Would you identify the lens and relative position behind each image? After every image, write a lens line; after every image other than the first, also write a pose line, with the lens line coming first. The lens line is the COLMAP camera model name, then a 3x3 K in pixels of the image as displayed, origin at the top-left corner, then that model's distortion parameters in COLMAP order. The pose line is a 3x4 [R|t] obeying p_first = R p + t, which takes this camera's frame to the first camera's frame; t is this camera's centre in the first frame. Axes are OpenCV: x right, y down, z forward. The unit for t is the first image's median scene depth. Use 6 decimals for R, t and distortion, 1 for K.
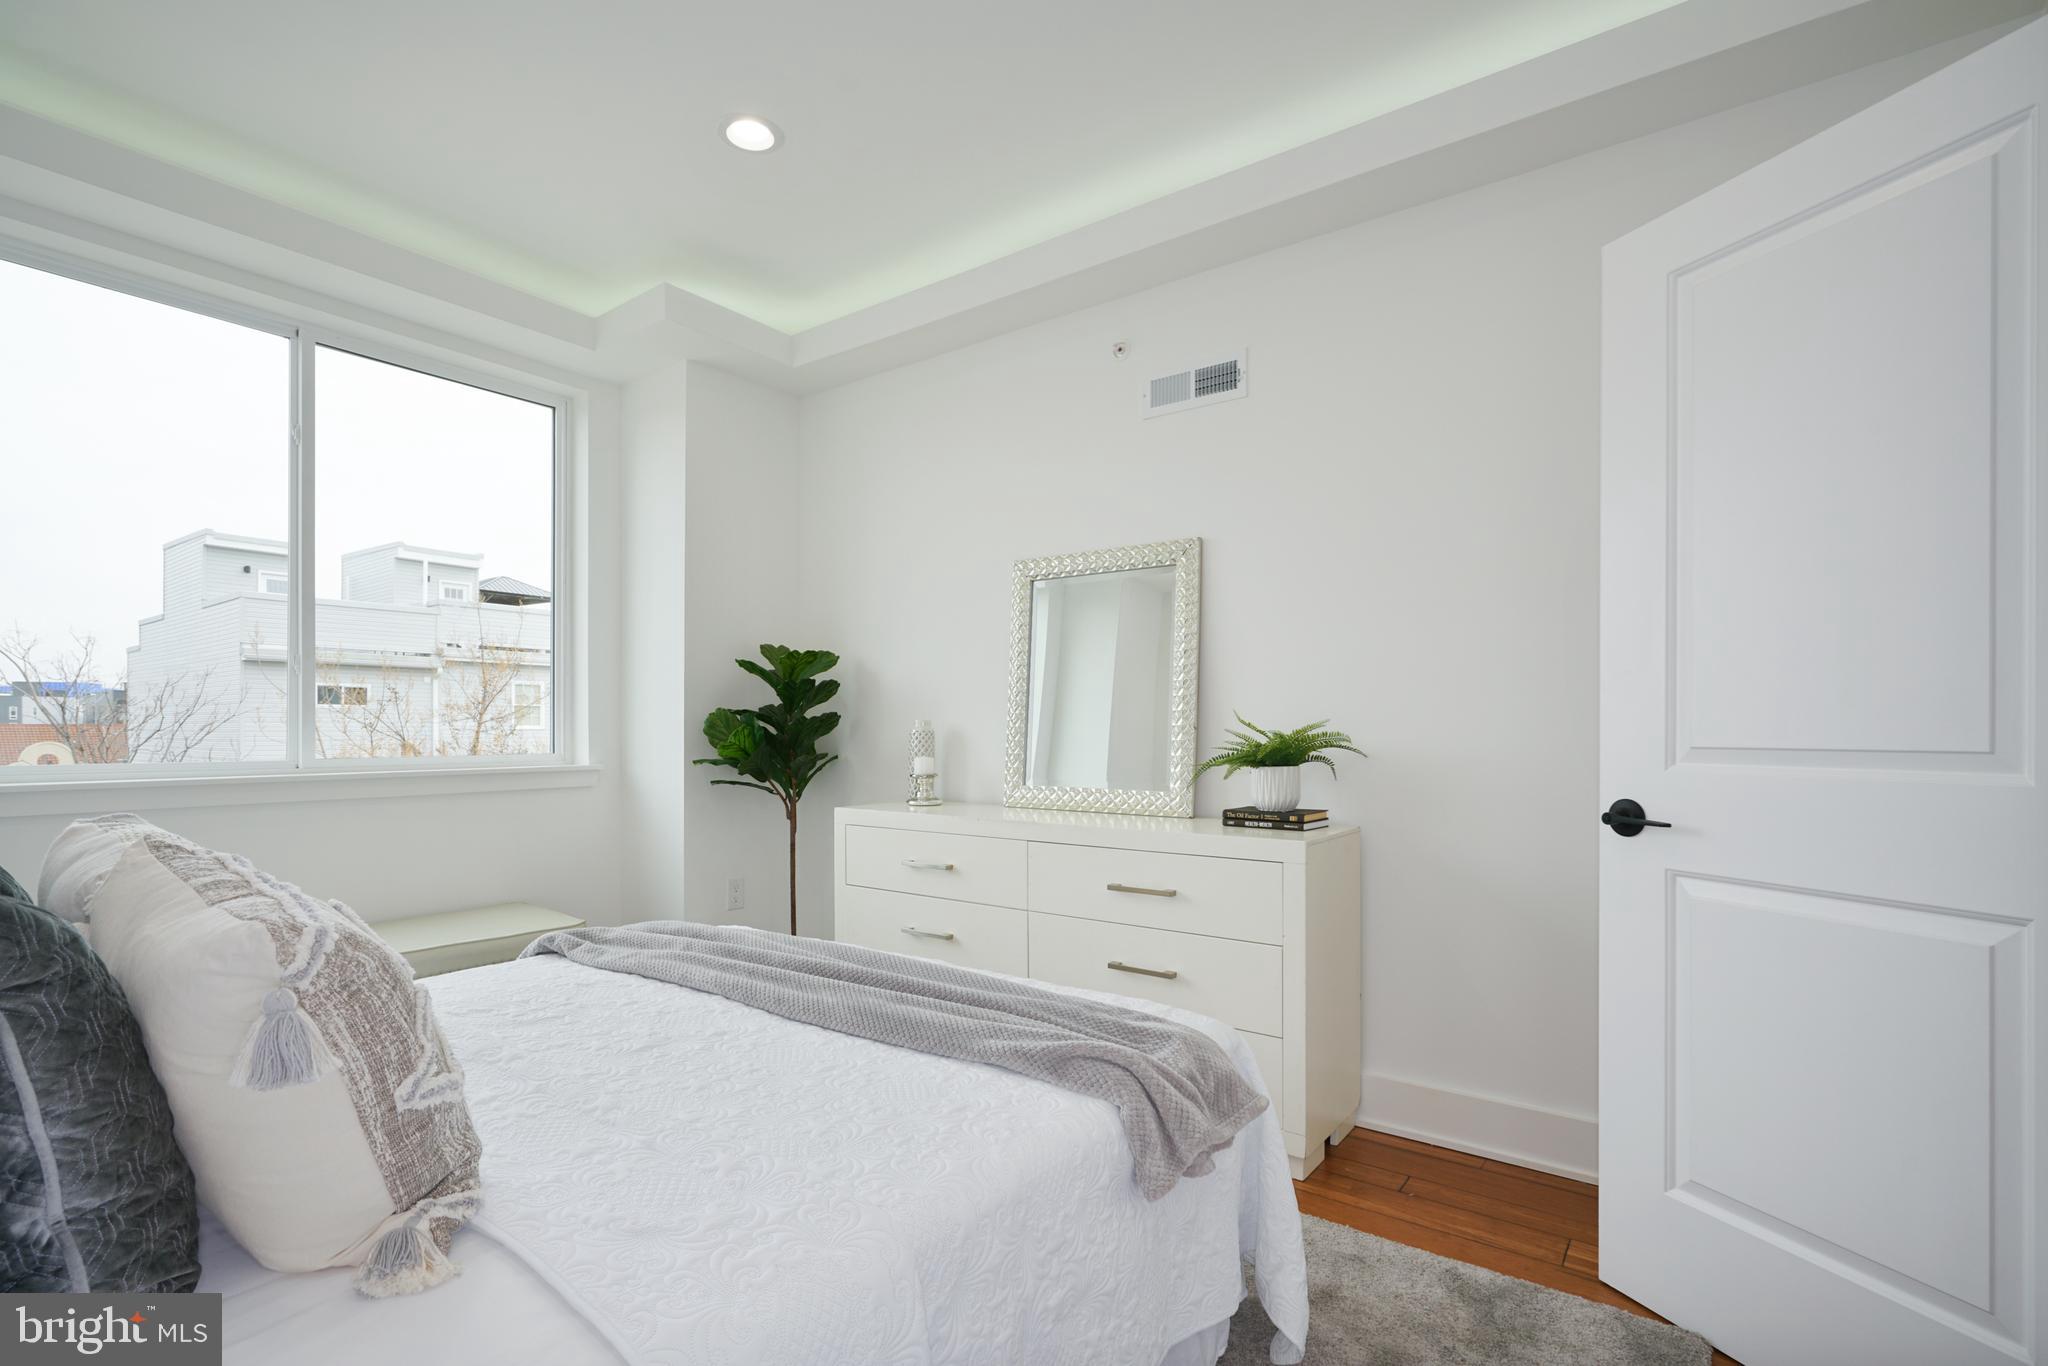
lens RADIAL K [[959.4, 0, 1006.5], [0, 959.4, 731.2], [0, 0, 1]] dist [-0.008896, 0.005624]
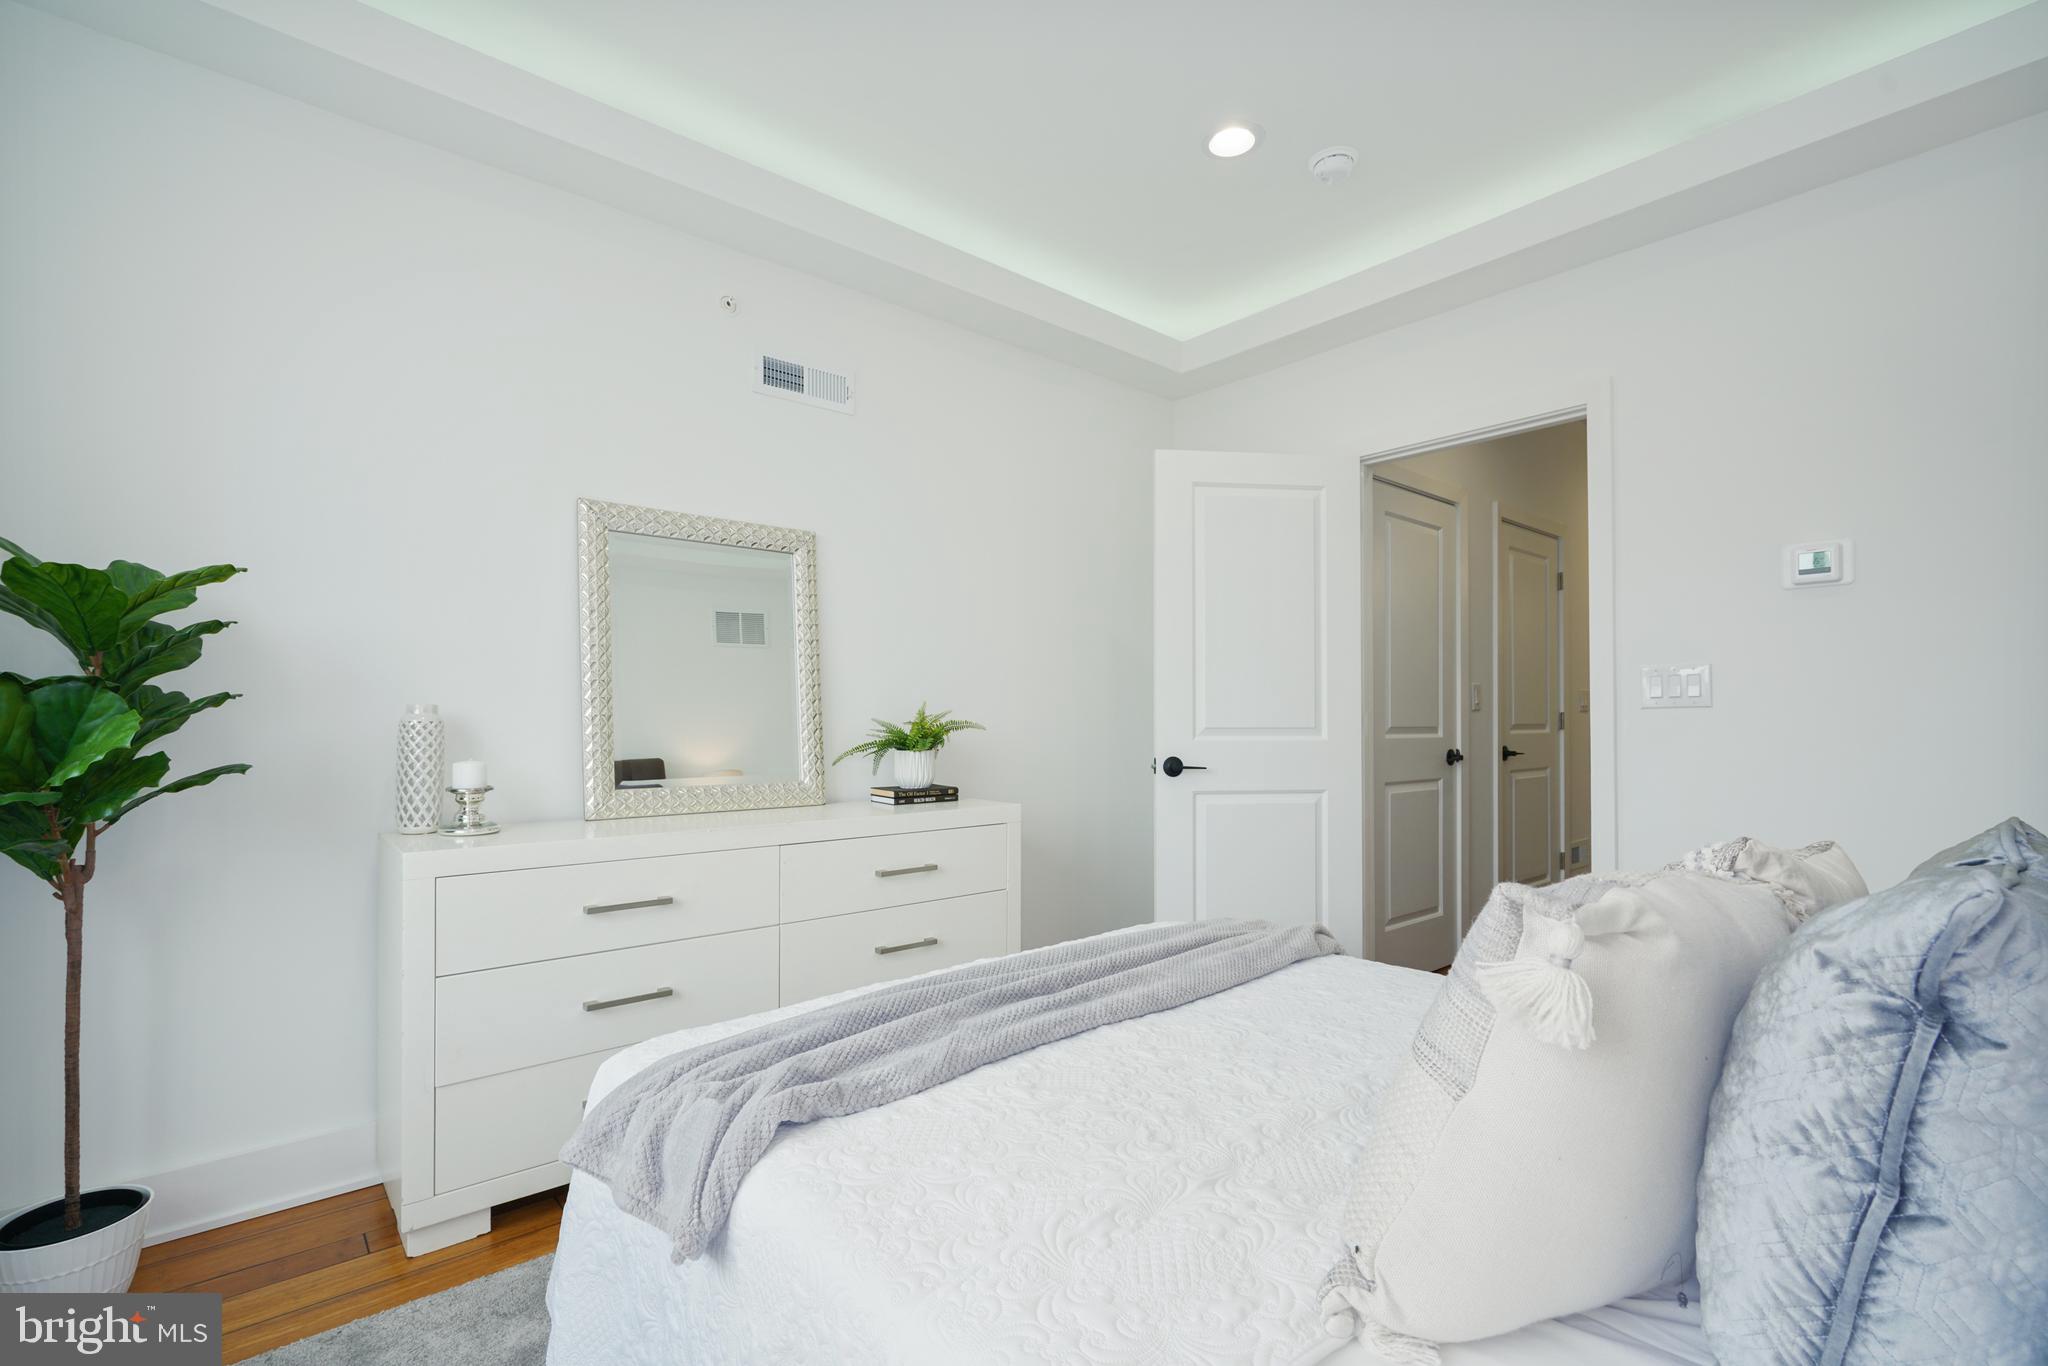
lens RADIAL K [[959.4, 0, 1027.9], [0, 959.4, 697.9], [0, 0, 1]] dist [-0.008896, 0.005624]
pose [[0.189332, 0.018684, 0.981735, -0.840730], [0.000696, 0.999816, -0.019162, -0.003943], [-0.981913, 0.004311, 0.189284, 0.643293]]
